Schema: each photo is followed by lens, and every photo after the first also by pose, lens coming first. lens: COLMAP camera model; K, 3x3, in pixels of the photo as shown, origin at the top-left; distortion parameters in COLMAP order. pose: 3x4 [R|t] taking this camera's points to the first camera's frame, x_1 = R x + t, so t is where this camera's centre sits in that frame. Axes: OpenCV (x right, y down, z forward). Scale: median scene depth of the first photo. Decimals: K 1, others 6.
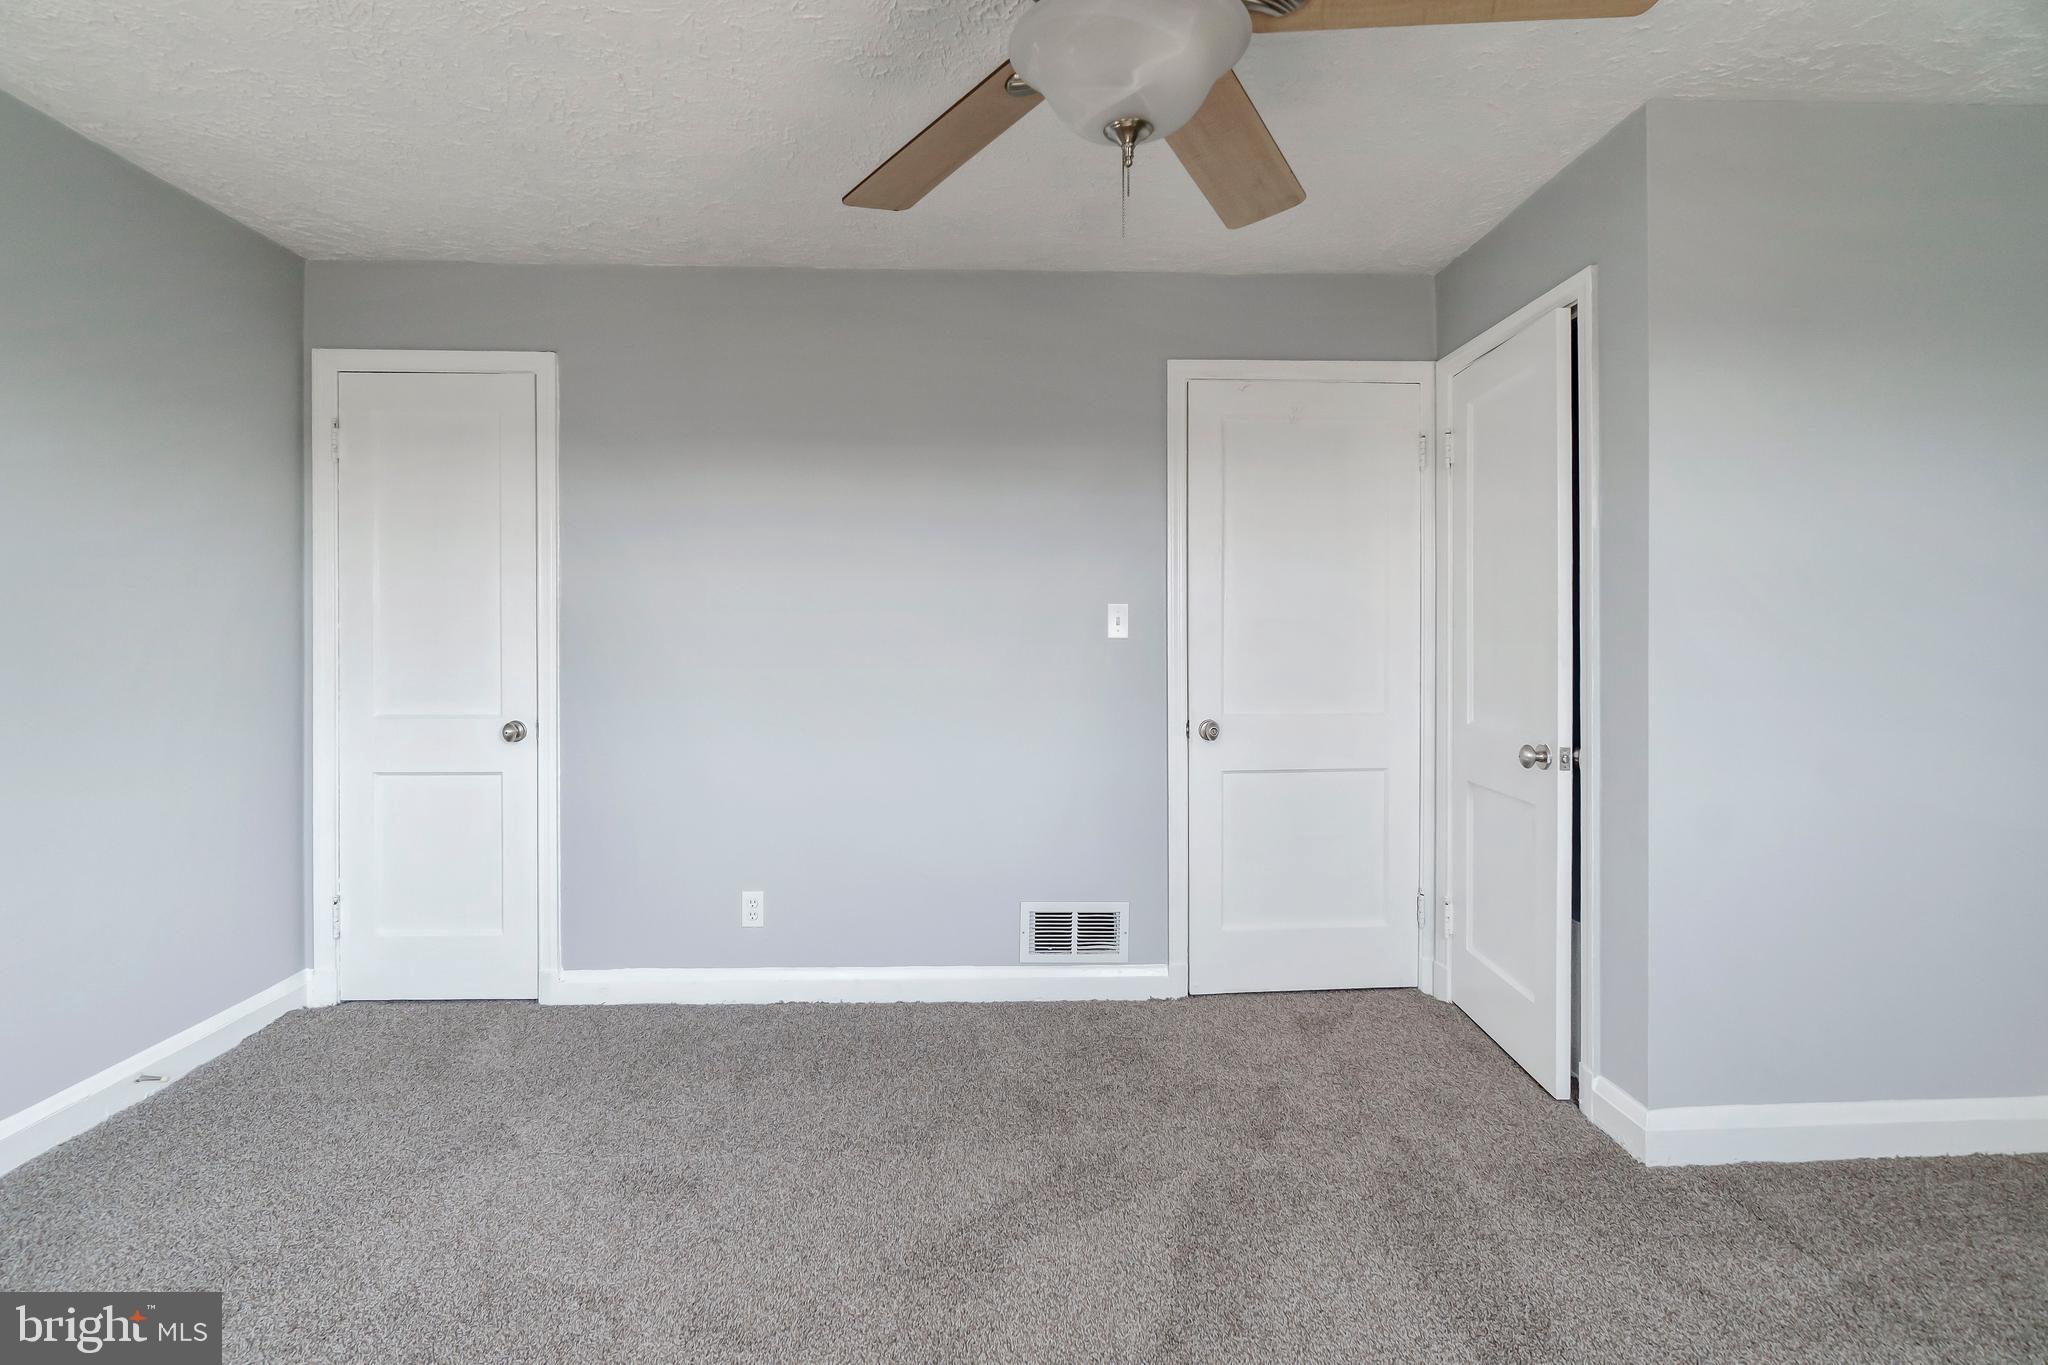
lens RADIAL K [[895.6, 0, 1036.7], [0, 895.6, 643.5], [0, 0, 1]] dist [-0.010471, 0.000519]
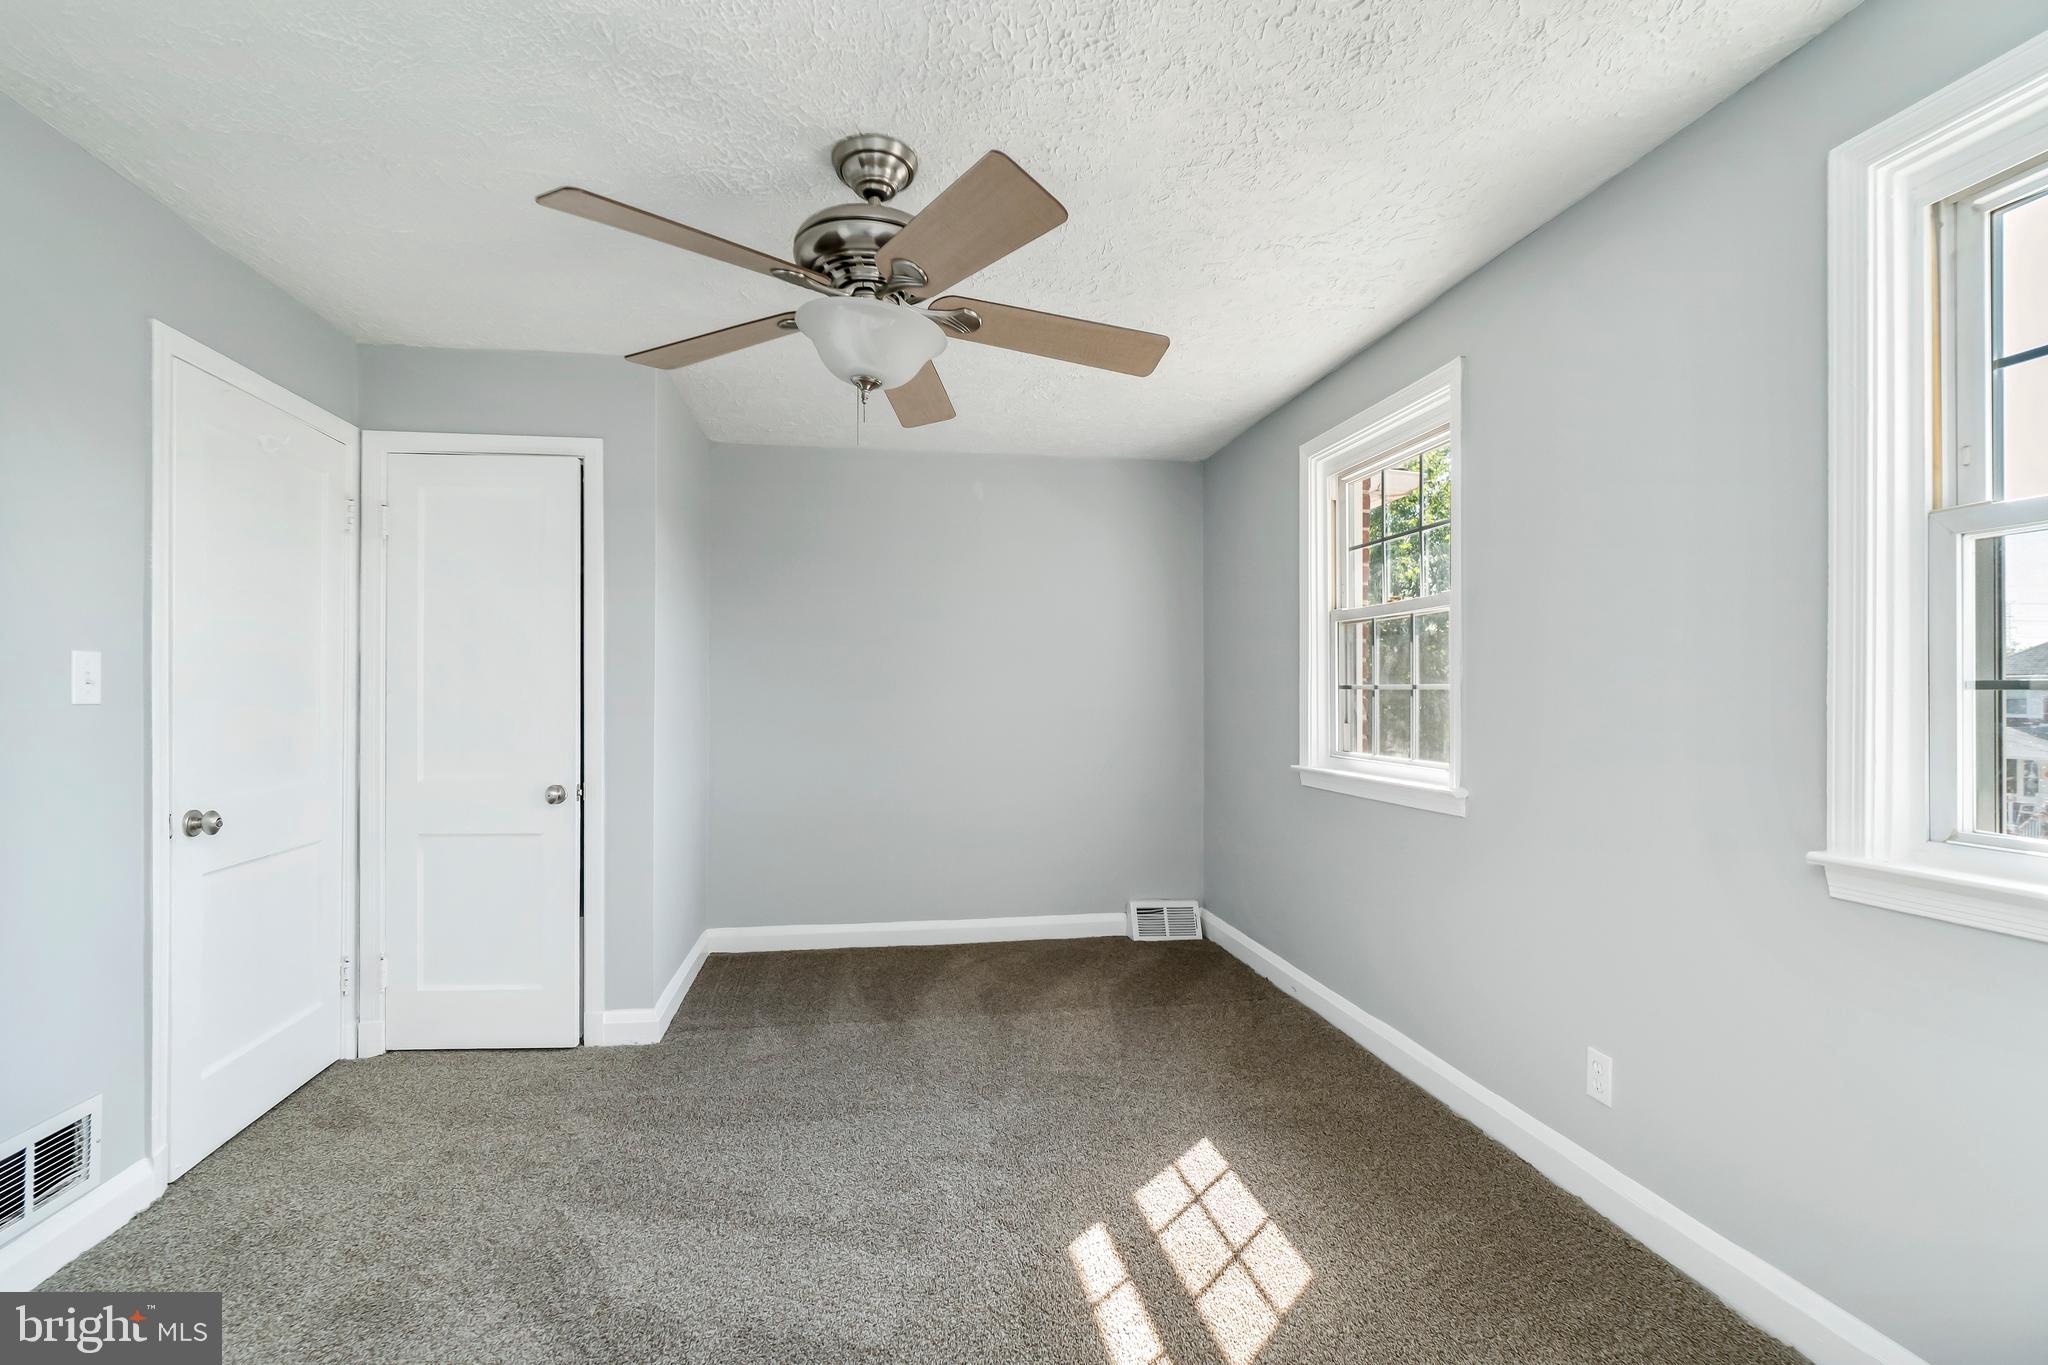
lens RADIAL K [[914.4, 0, 985.3], [0, 914.4, 696.8], [0, 0, 1]] dist [0.000592, 0.001097]
pose [[-0.107925, 0.005773, 0.994142, -0.668969], [0.000501, 0.999983, -0.005752, -0.006211], [-0.994159, -0.000123, -0.107927, 0.416210]]
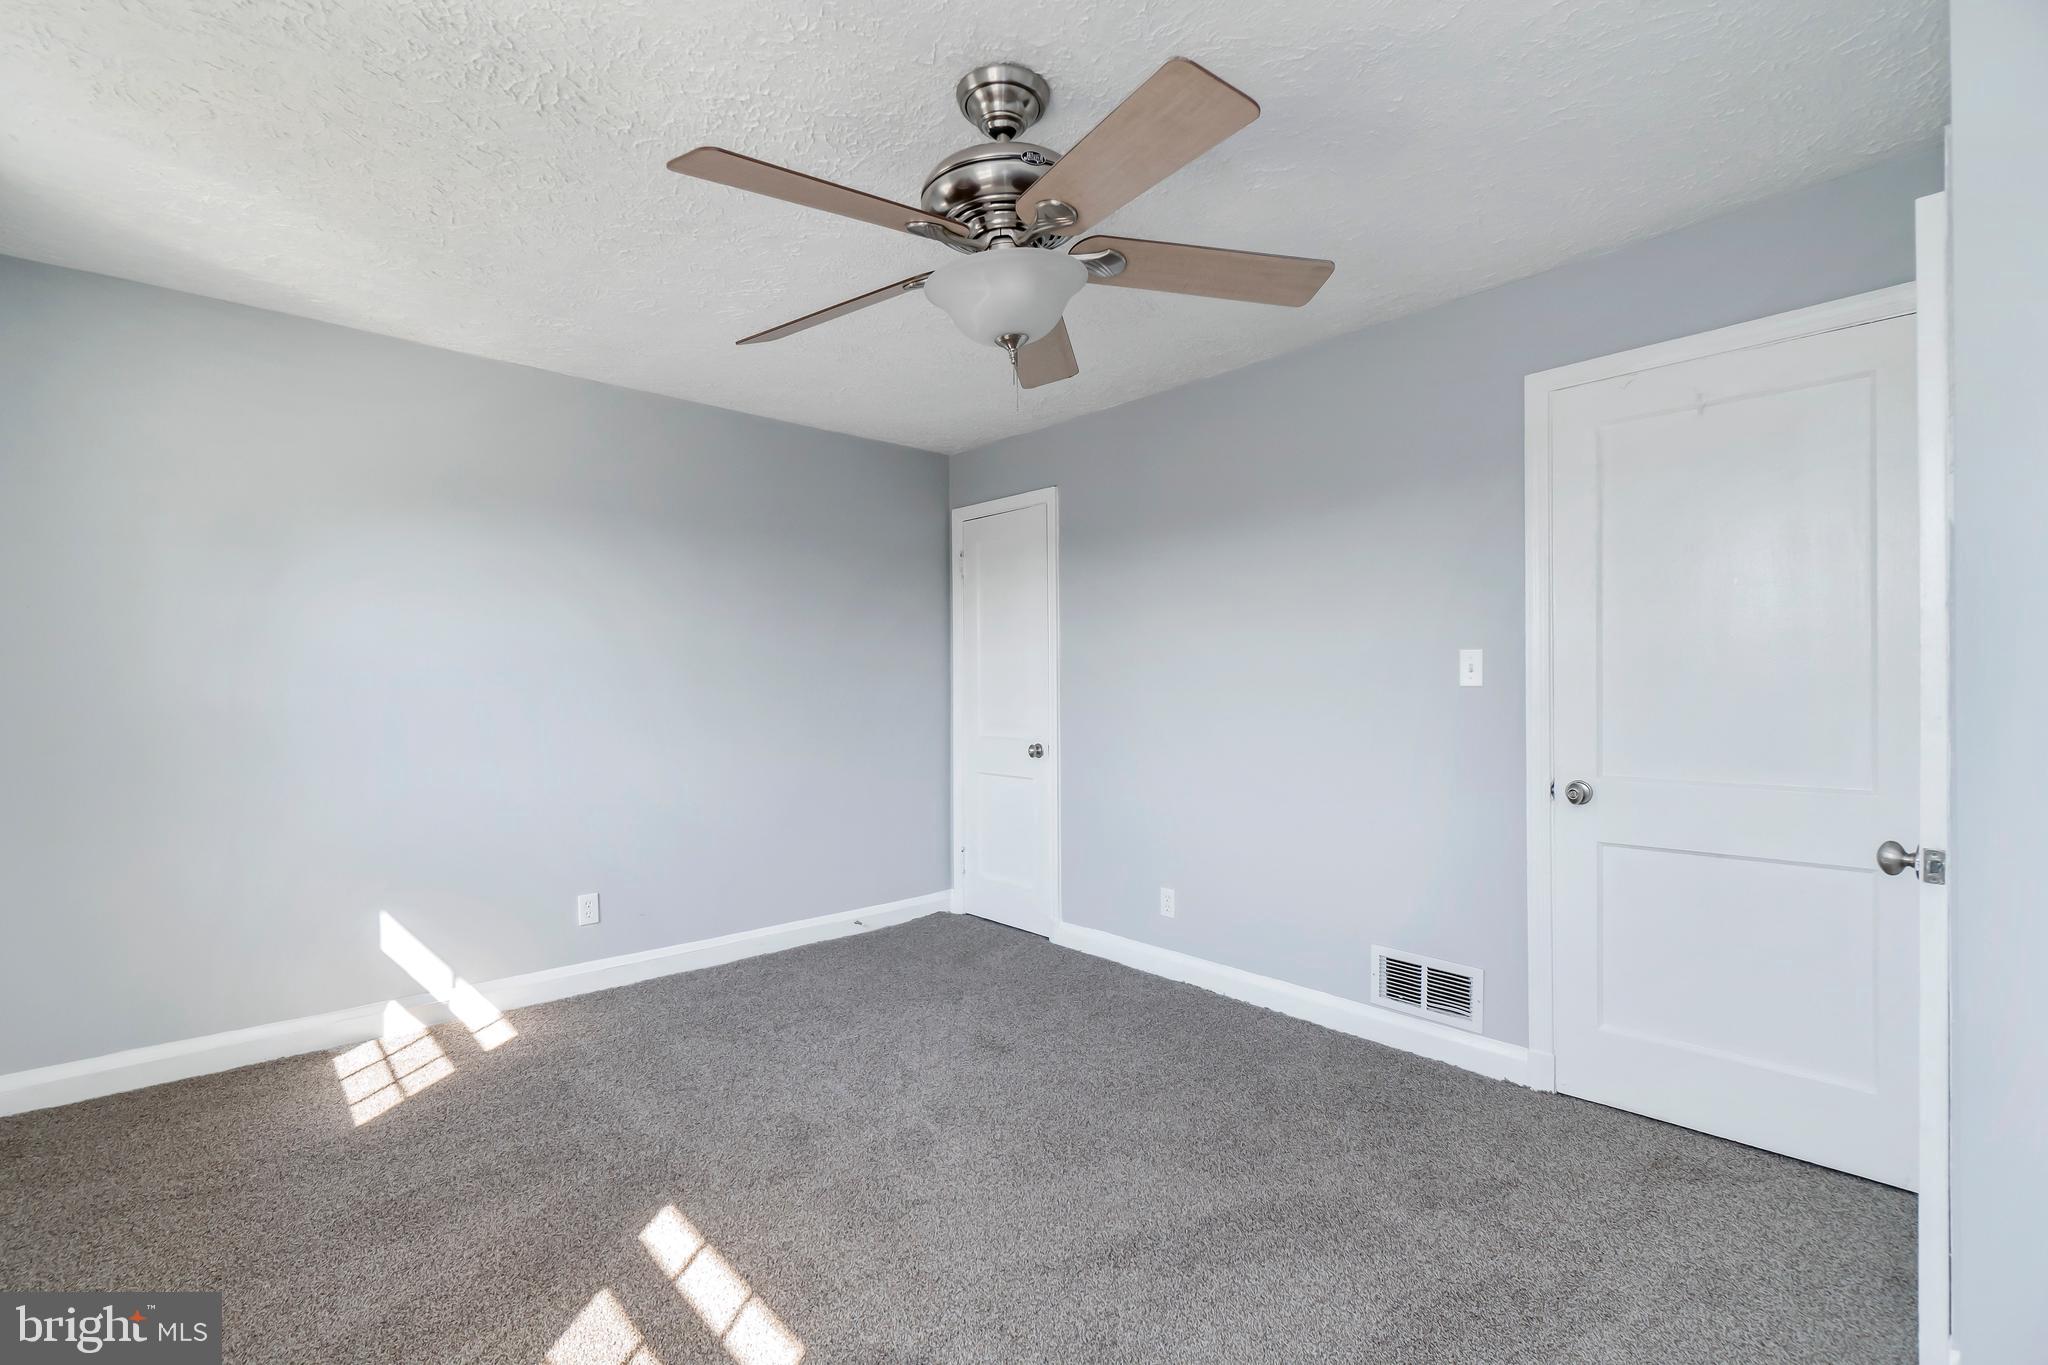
lens RADIAL K [[904.3, 0, 1006.0], [0, 904.3, 681.5], [0, 0, 1]] dist [-0.002040, 0.000622]
pose [[0.632456, -0.007086, -0.774564, 0.526978], [0.003232, 0.999974, -0.006509, -0.006059], [0.774590, 0.001613, 0.632462, 0.020429]]
